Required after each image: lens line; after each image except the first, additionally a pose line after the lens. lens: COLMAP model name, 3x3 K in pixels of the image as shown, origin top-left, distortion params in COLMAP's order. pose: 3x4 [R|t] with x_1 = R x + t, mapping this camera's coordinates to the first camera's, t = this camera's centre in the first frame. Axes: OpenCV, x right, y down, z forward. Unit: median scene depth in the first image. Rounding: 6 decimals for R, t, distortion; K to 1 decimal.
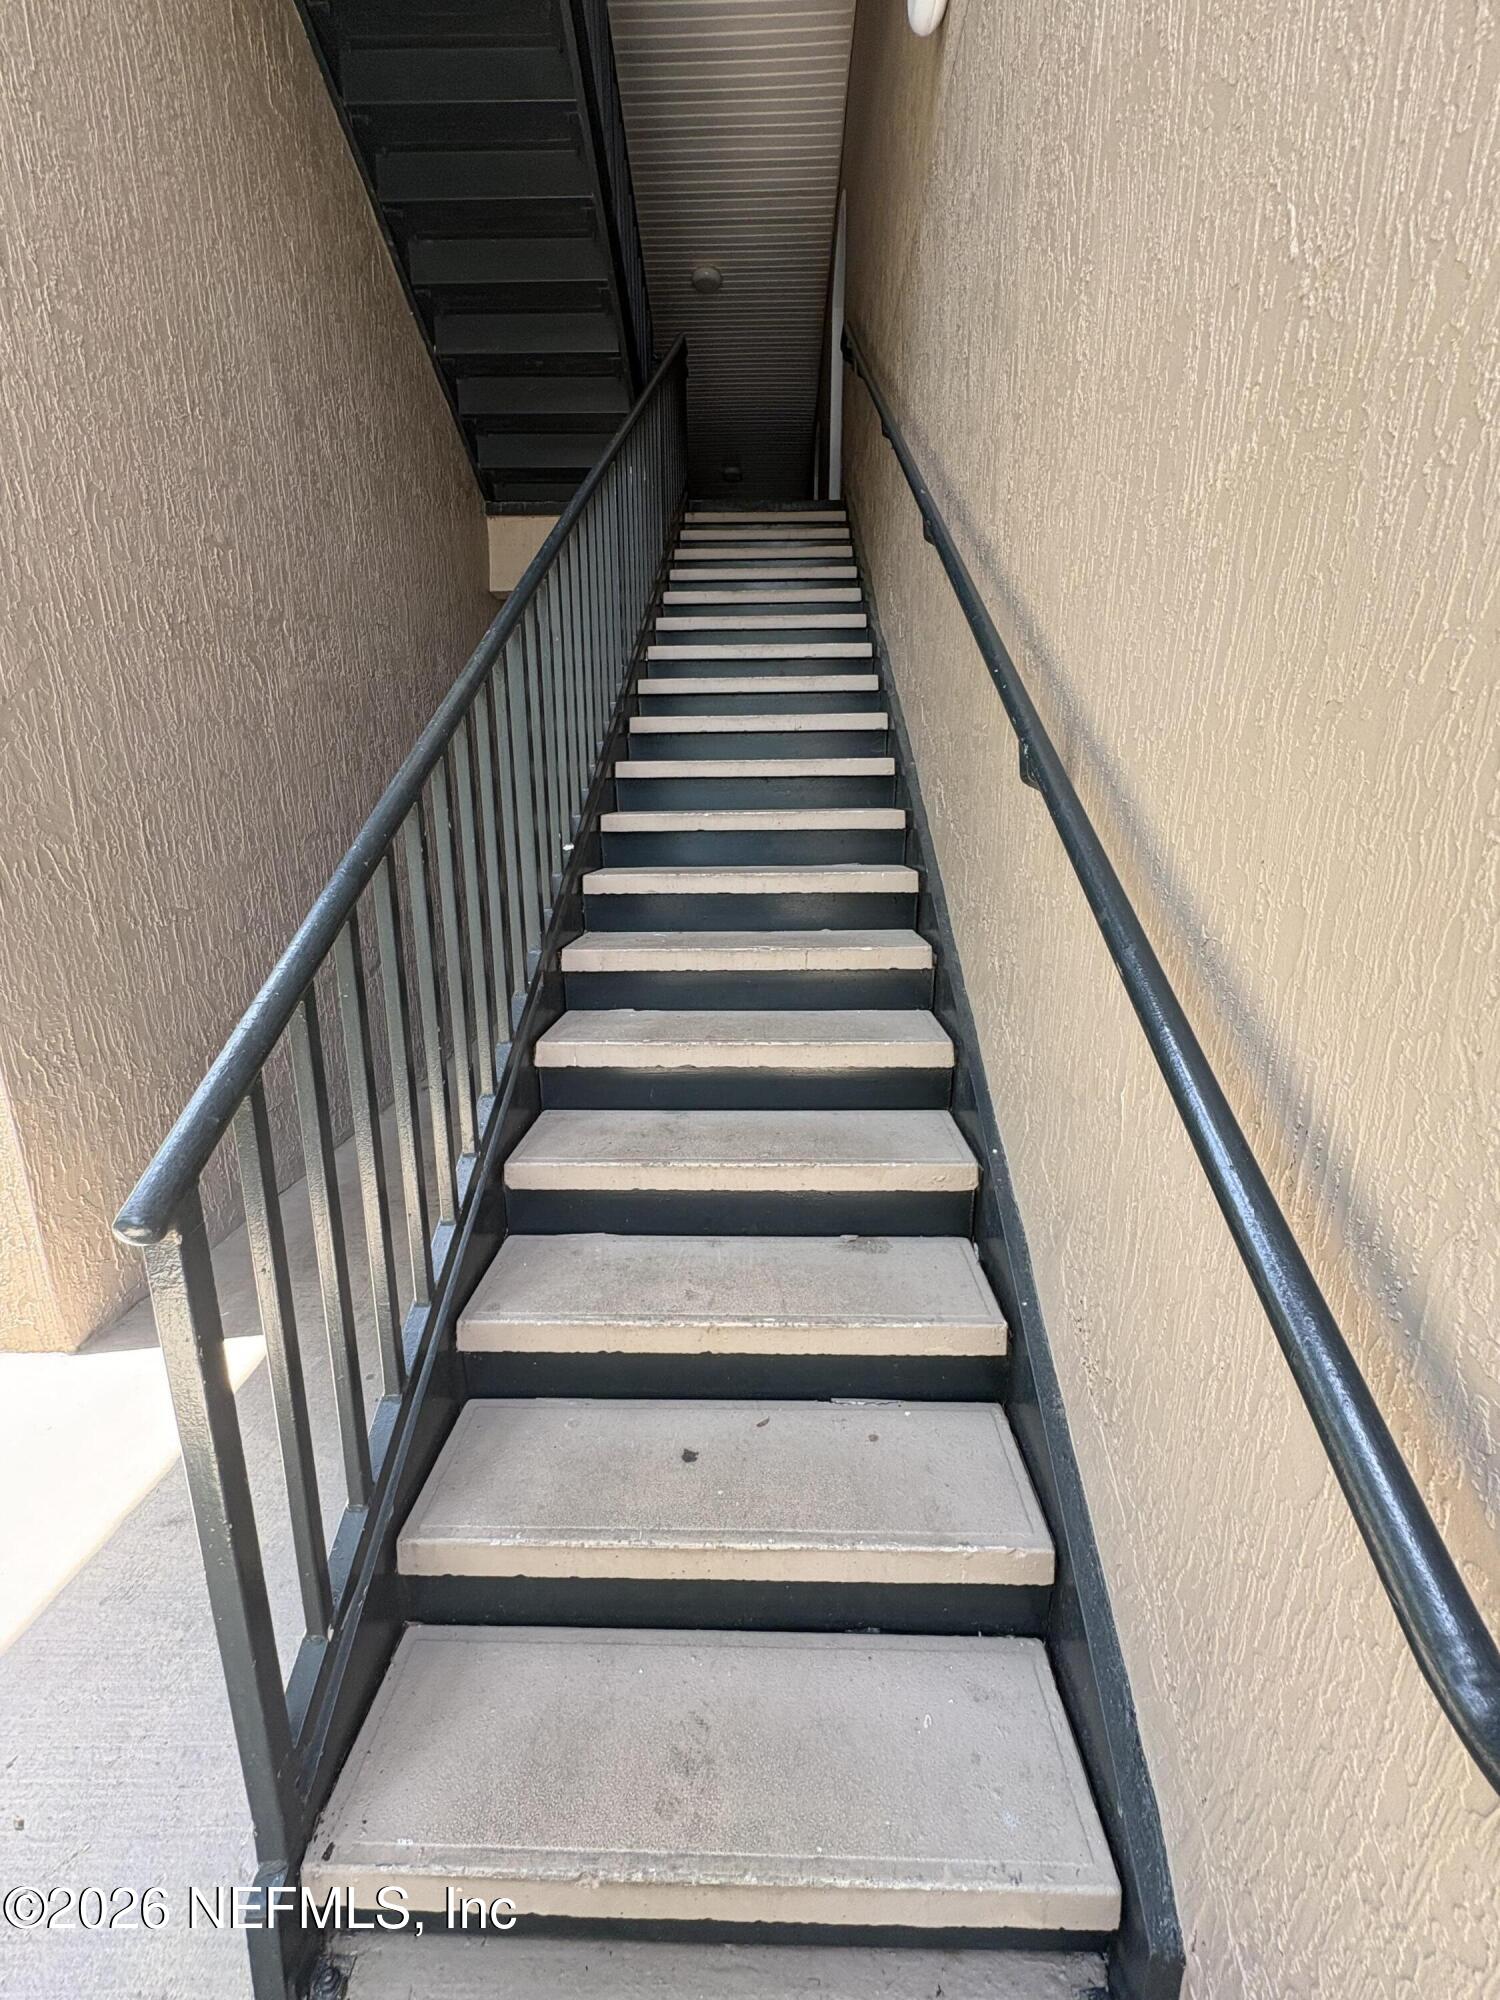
lens RADIAL K [[806.3, 0, 744.5], [0, 806.3, 1004.8], [0, 0, 1]] dist [0.002288, 0.000032]
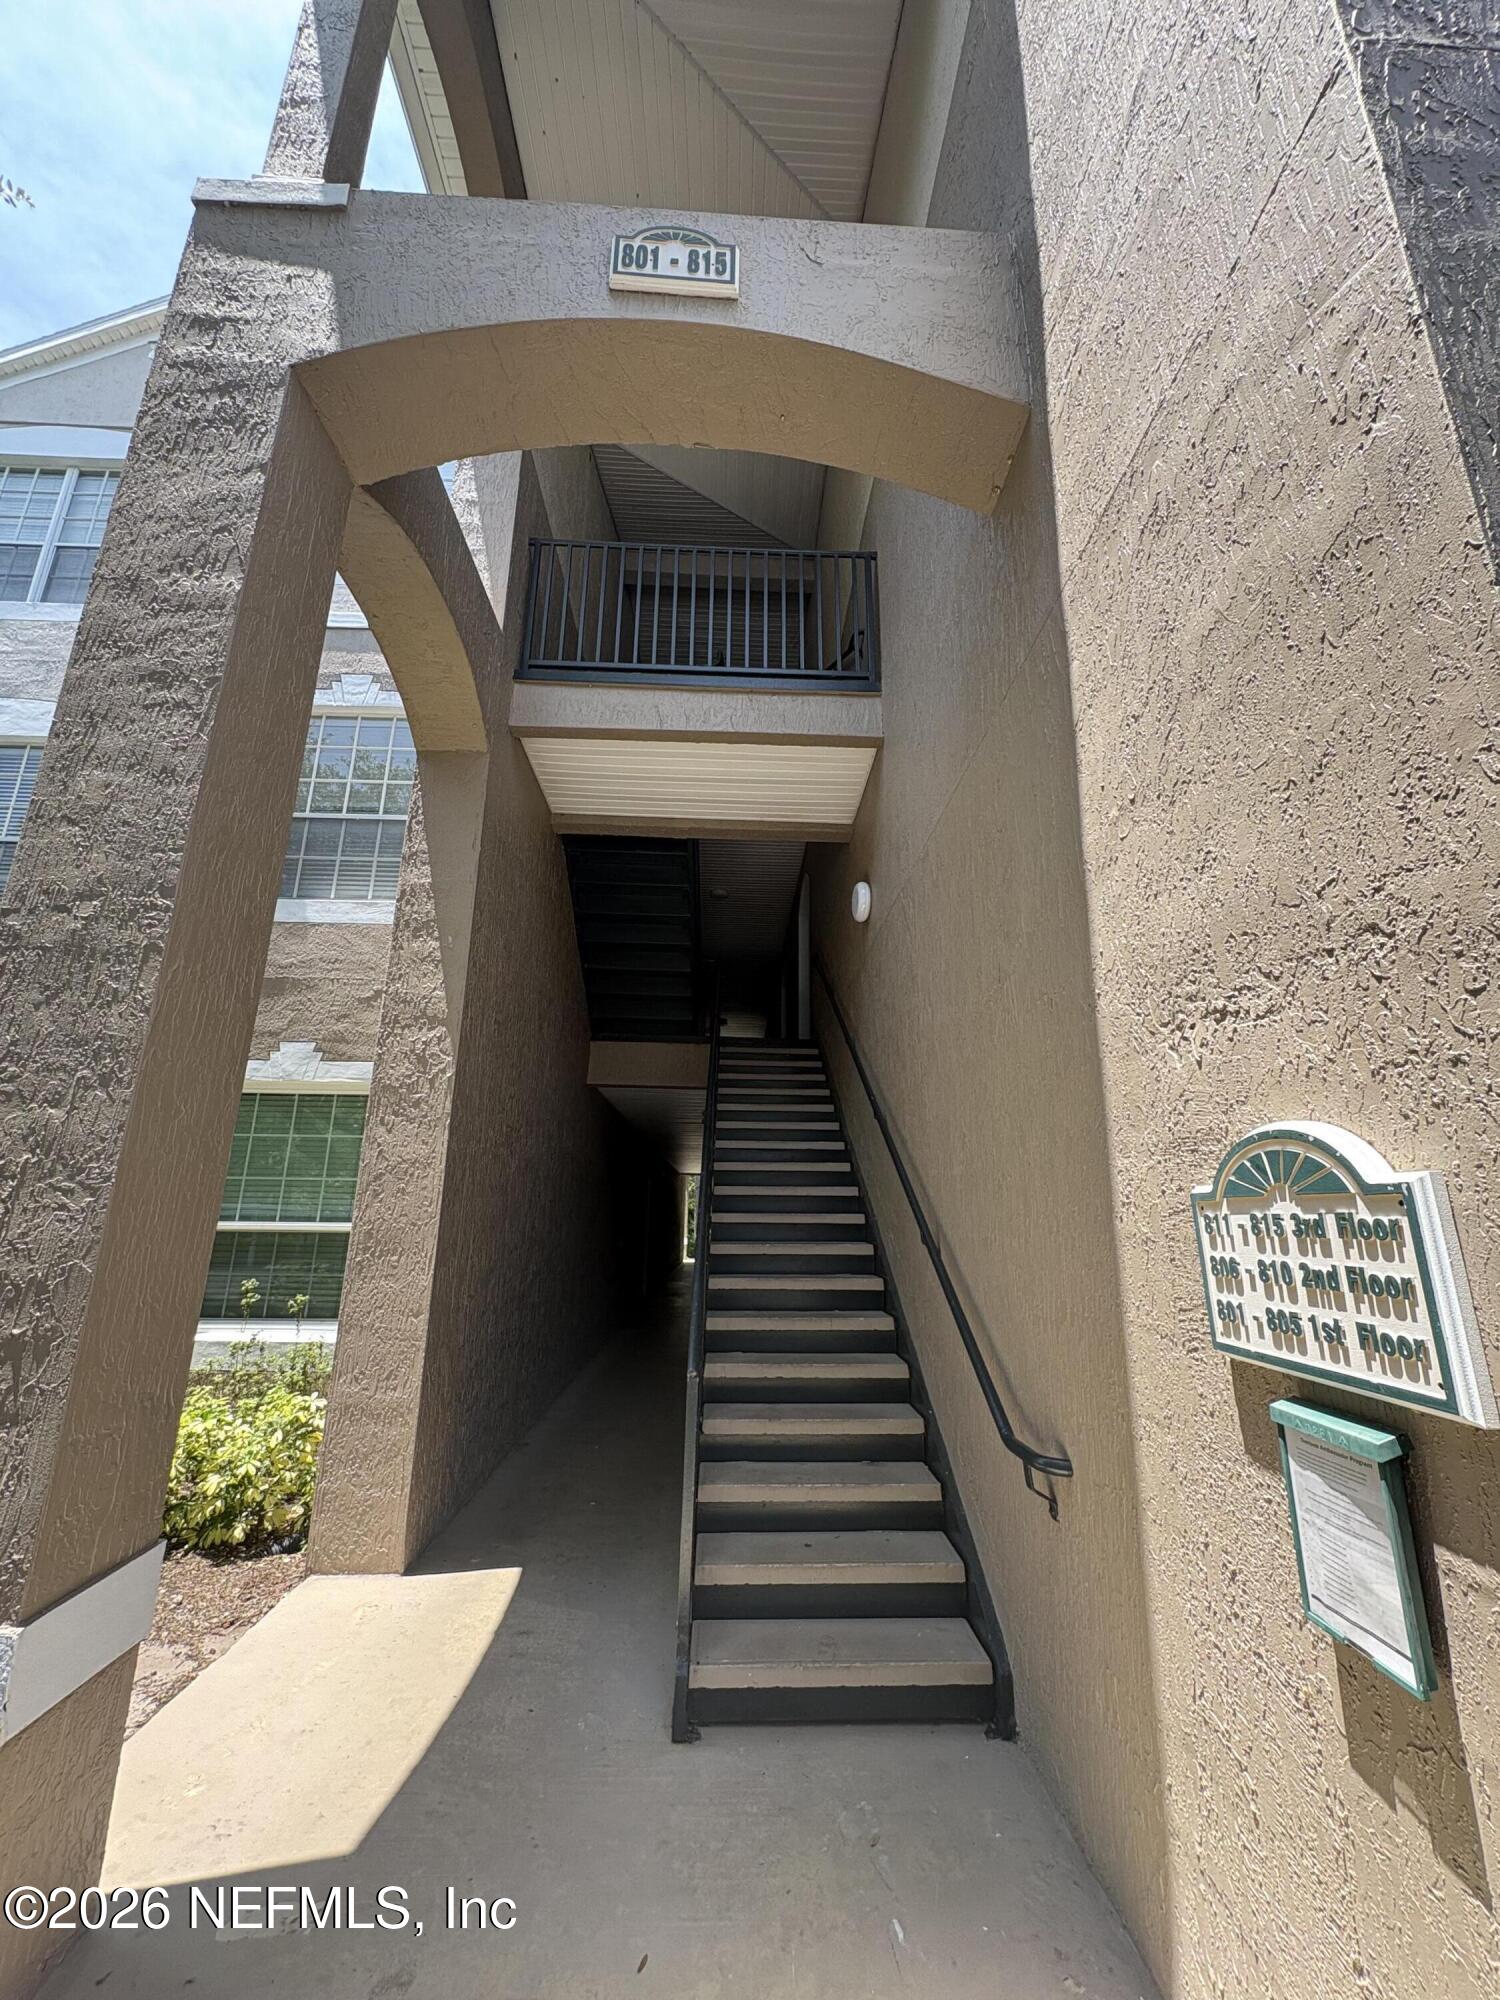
lens RADIAL K [[806.3, 0, 744.9], [0, 806.3, 994.0], [0, 0, 1]] dist [0.002288, 0.000032]
pose [[0.998113, 0.032055, 0.052371, -0.206137], [-0.002766, 0.875526, -0.483162, 0.147298], [-0.061340, 0.482106, 0.873963, -0.861358]]
